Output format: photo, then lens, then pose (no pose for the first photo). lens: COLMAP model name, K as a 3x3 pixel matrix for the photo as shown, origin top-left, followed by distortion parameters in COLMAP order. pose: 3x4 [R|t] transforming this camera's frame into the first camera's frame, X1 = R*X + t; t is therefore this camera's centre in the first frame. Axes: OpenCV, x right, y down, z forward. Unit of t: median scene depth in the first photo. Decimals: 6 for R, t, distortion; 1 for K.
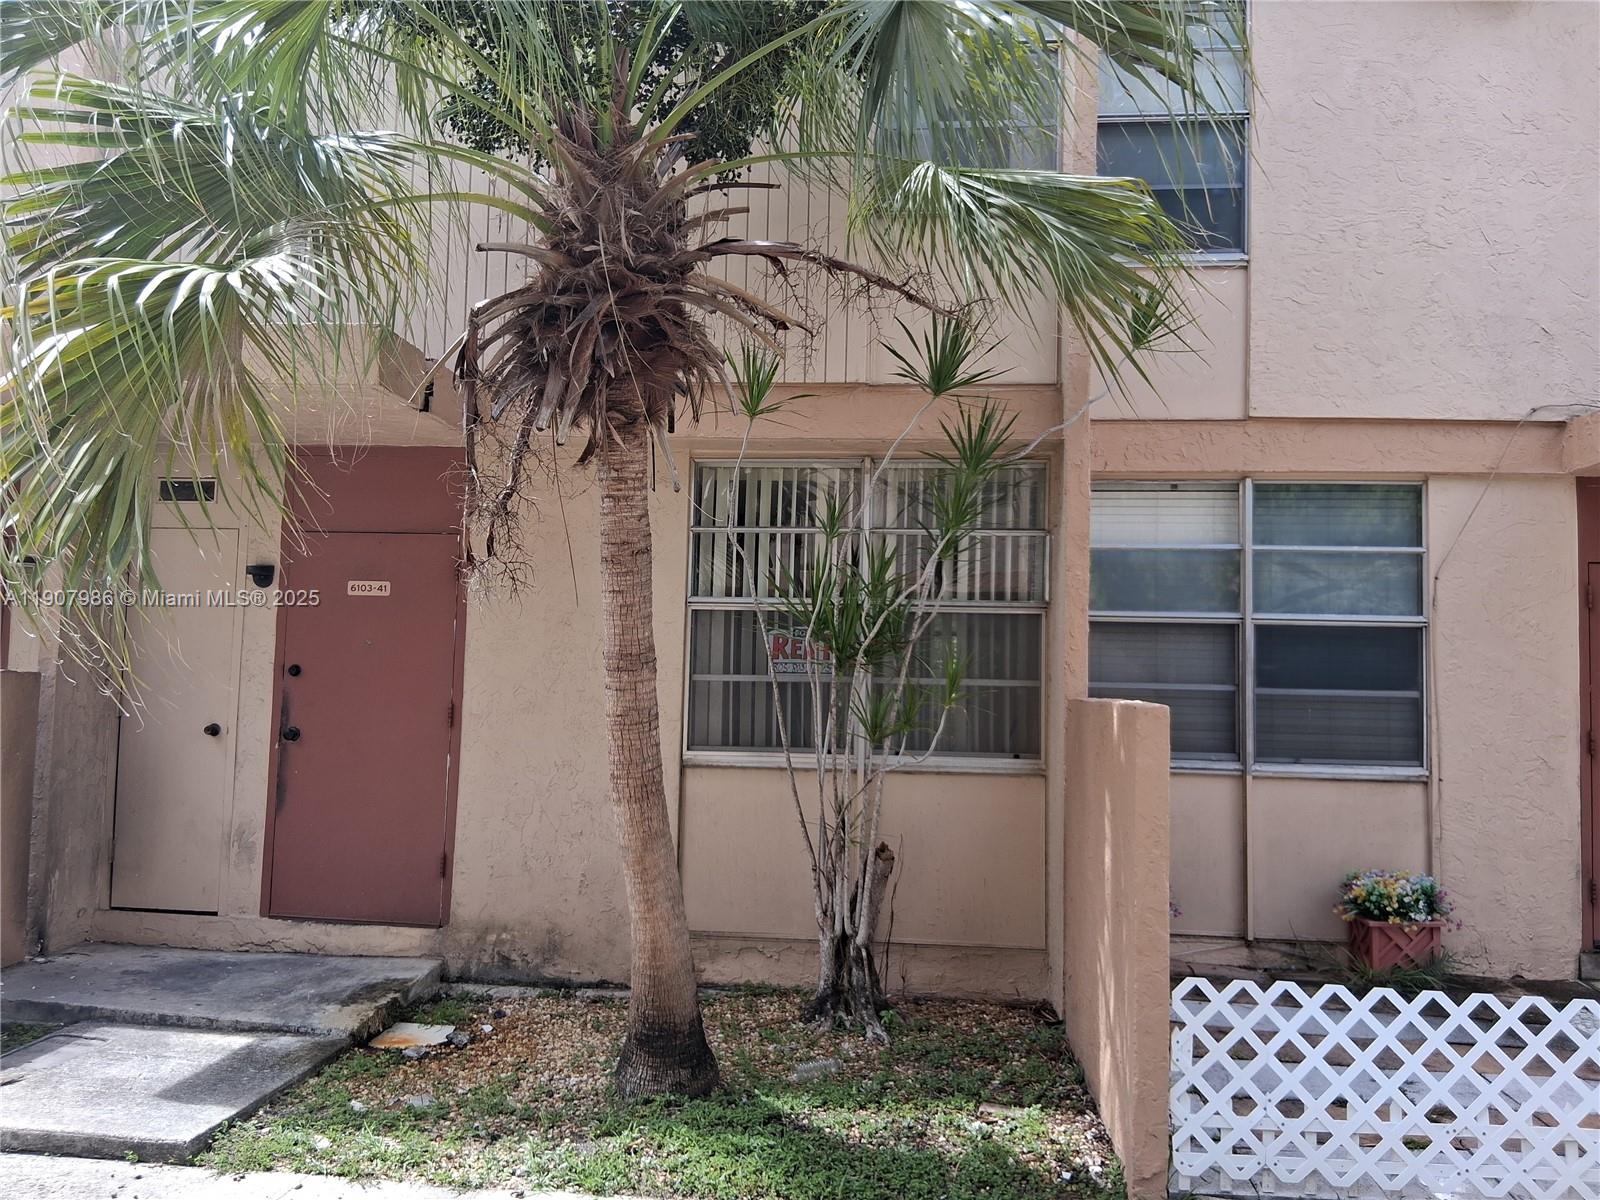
lens RADIAL K [[1216.9, 0, 812.8], [0, 1216.9, 595.1], [0, 0, 1]] dist [0.120240, -0.209554]
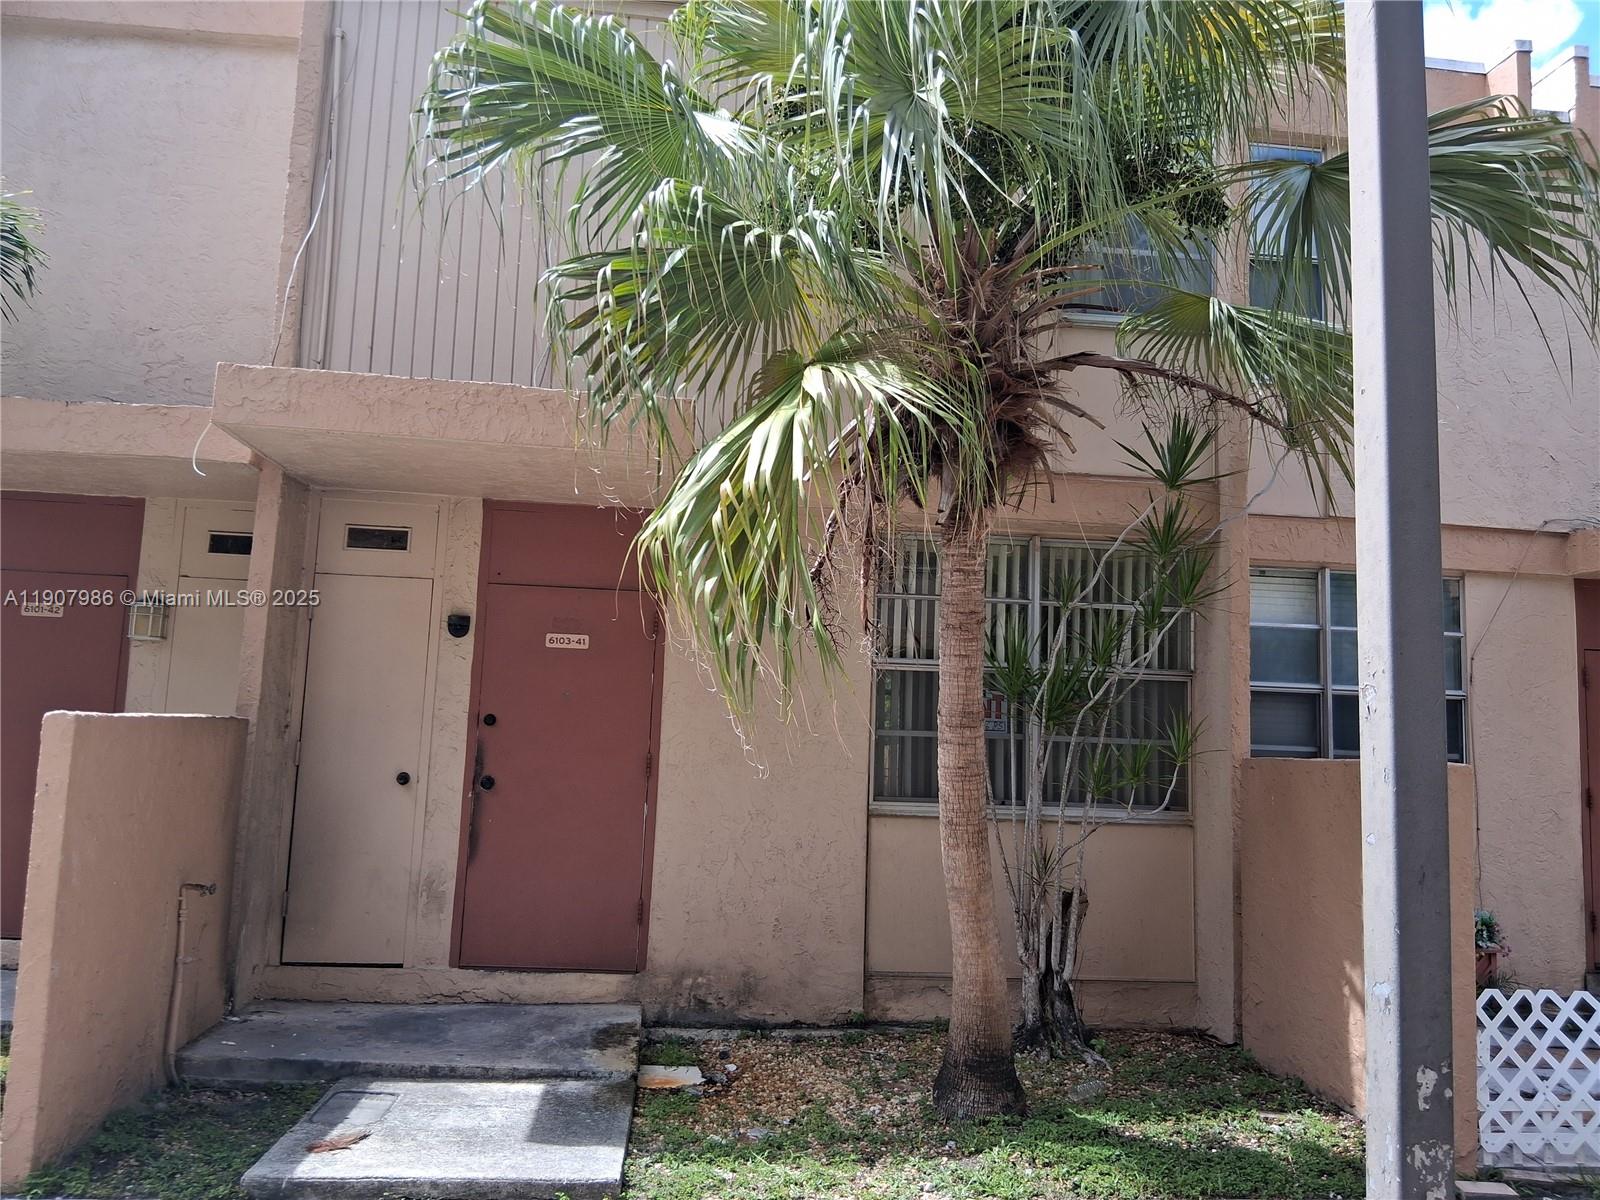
lens RADIAL K [[1209.8, 0, 811.3], [0, 1209.8, 592.9], [0, 0, 1]] dist [0.108856, -0.177511]
pose [[0.980535, 0.036068, 0.193003, -0.376616], [-0.027027, 0.998420, -0.049274, -0.001452], [-0.194476, 0.043099, 0.979960, -0.043686]]
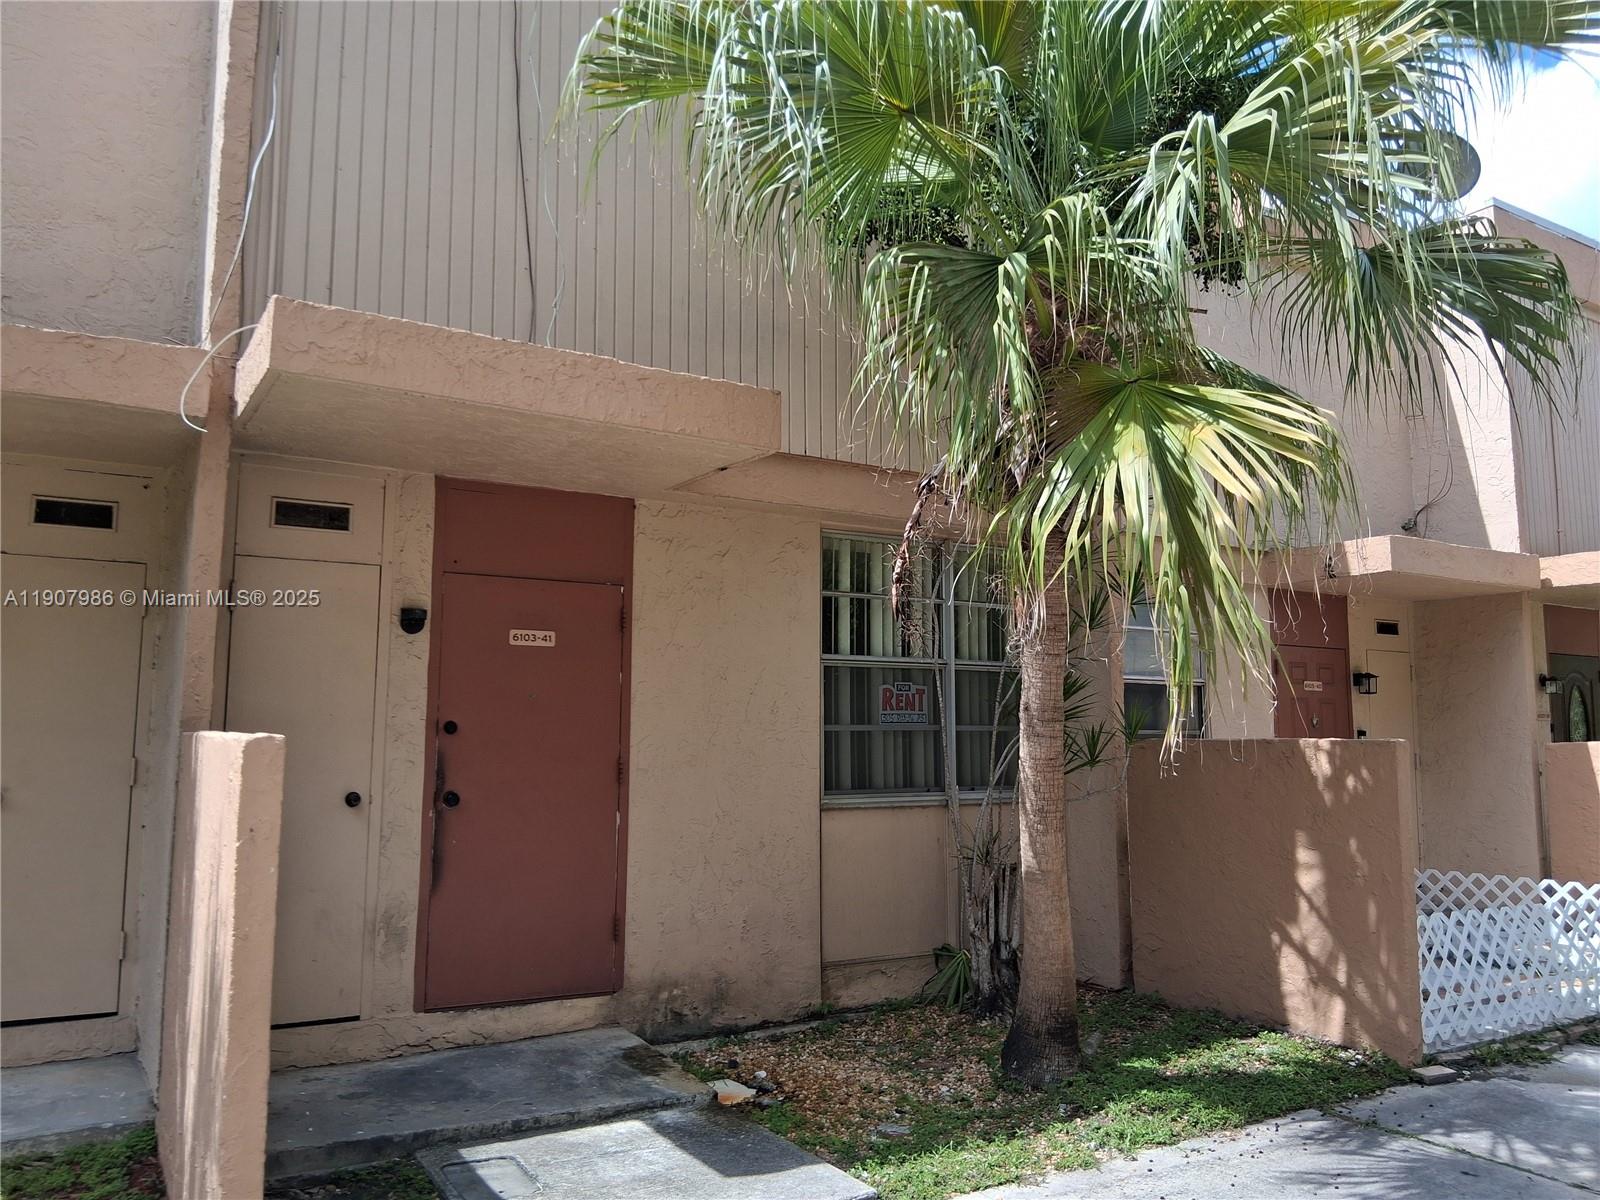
lens RADIAL K [[1209.8, 0, 811.3], [0, 1209.8, 592.9], [0, 0, 1]] dist [0.108856, -0.177511]
pose [[0.798085, 0.049997, 0.600466, -0.787987], [-0.024510, 0.998420, -0.050556, 0.001724], [-0.602046, 0.025630, 0.798050, 0.139674]]
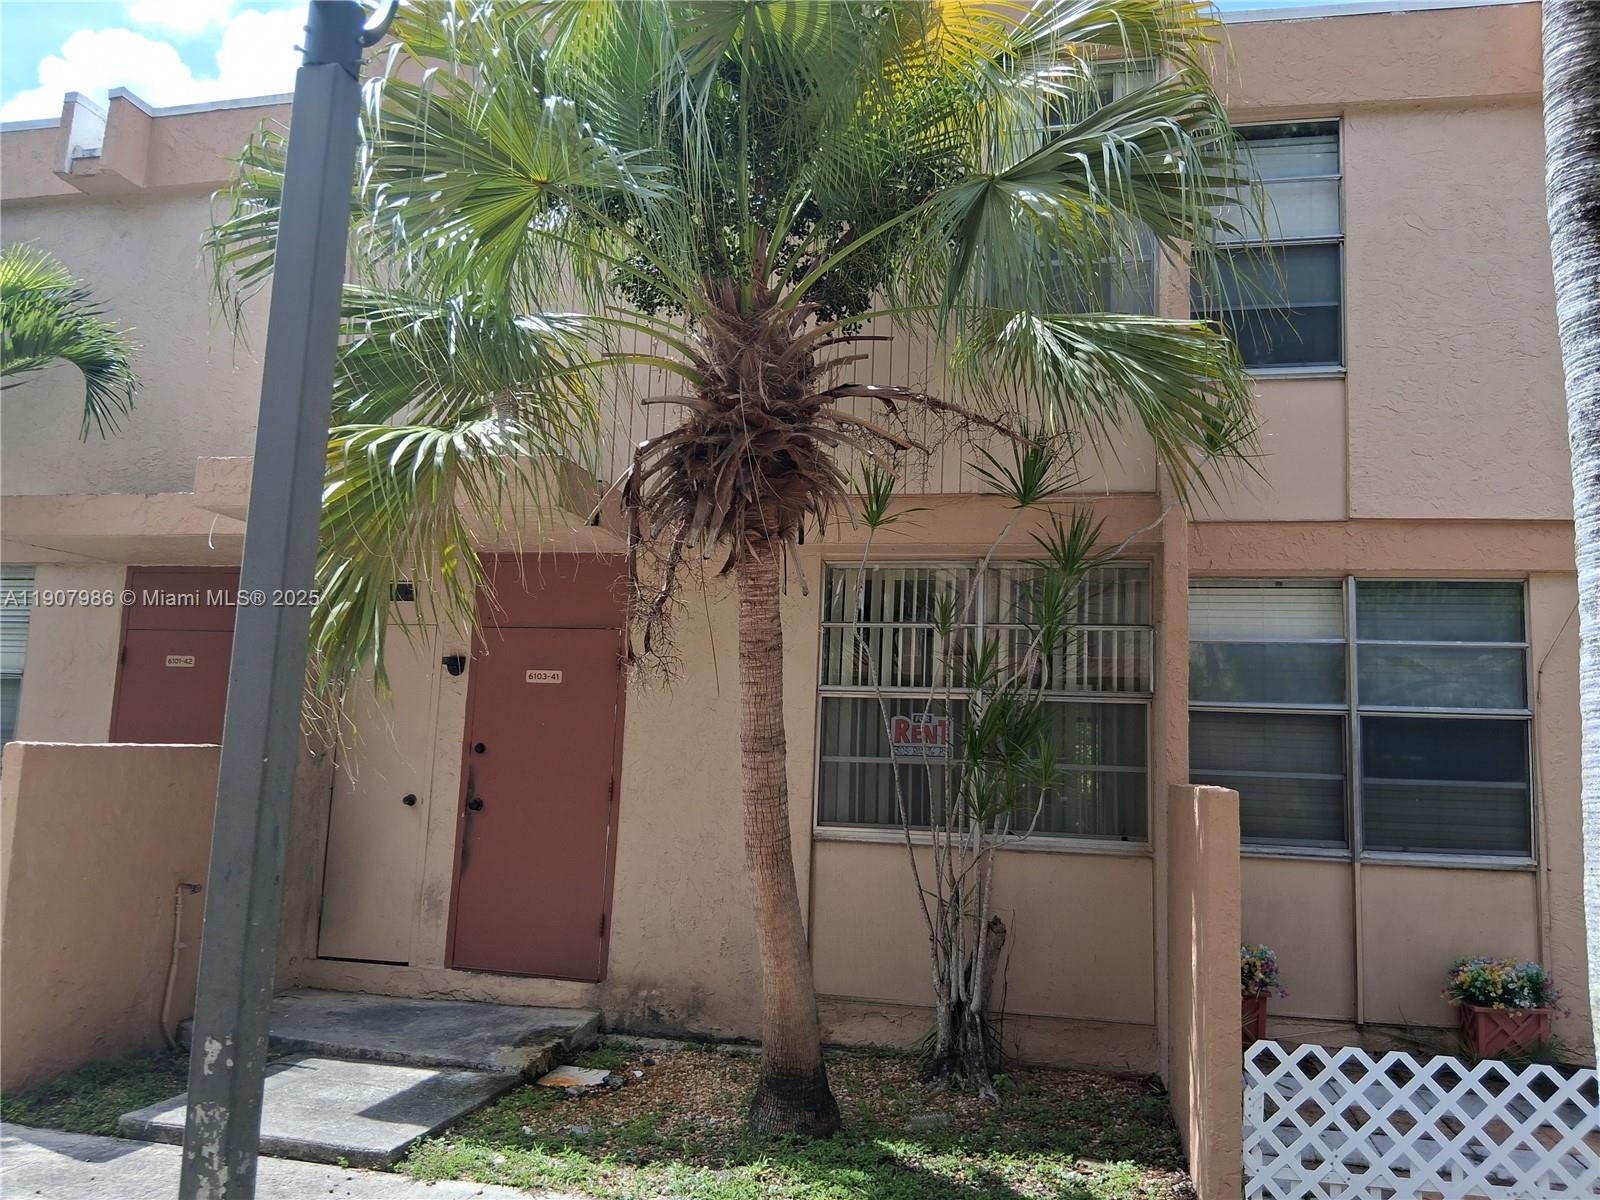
lens RADIAL K [[1216.4, 0, 813.4], [0, 1216.4, 590.8], [0, 0, 1]] dist [0.115234, -0.195094]
pose [[0.992759, -0.003588, -0.120070, 0.026753], [-0.004860, 0.997535, -0.069998, -0.007206], [0.120025, 0.070075, 0.990295, -0.106616]]
